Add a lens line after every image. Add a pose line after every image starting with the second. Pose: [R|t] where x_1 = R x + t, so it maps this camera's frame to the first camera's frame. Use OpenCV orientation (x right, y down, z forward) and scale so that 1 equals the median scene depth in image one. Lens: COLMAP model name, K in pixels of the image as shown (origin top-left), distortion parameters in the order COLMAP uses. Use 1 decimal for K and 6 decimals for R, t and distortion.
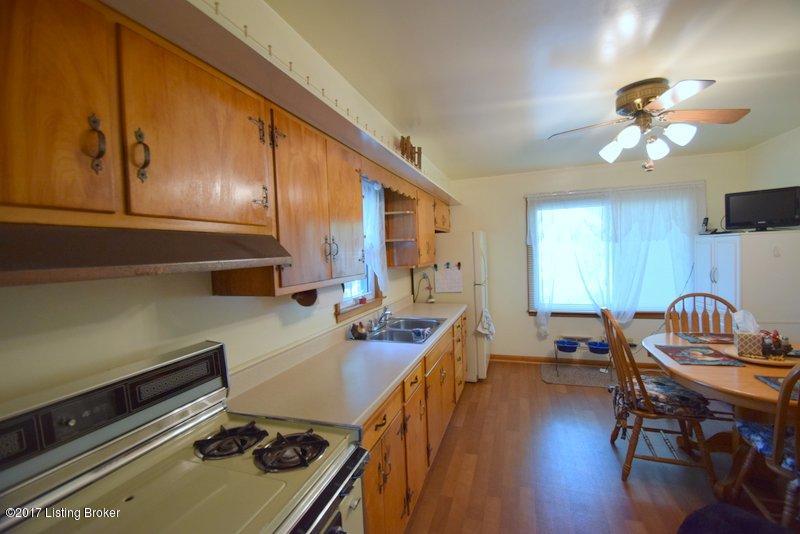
lens RADIAL K [[351.2, 0, 403.2], [0, 351.2, 265.1], [0, 0, 1]] dist [-0.002825, -0.001631]
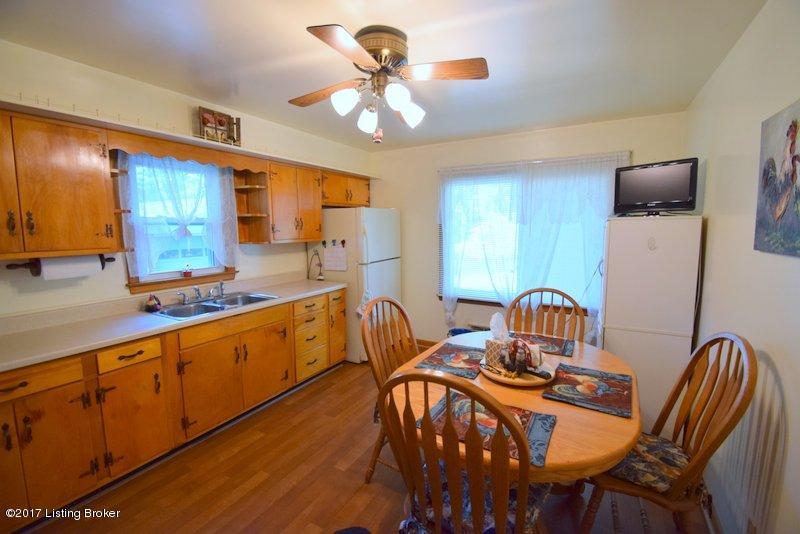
lens RADIAL K [[351.2, 0, 403.0], [0, 351.2, 265.7], [0, 0, 1]] dist [-0.002825, -0.001631]
pose [[0.982038, 0.053510, -0.180937, 0.492398], [-0.039210, 0.995885, 0.081710, -0.021998], [0.184564, -0.073148, 0.980095, 0.084487]]
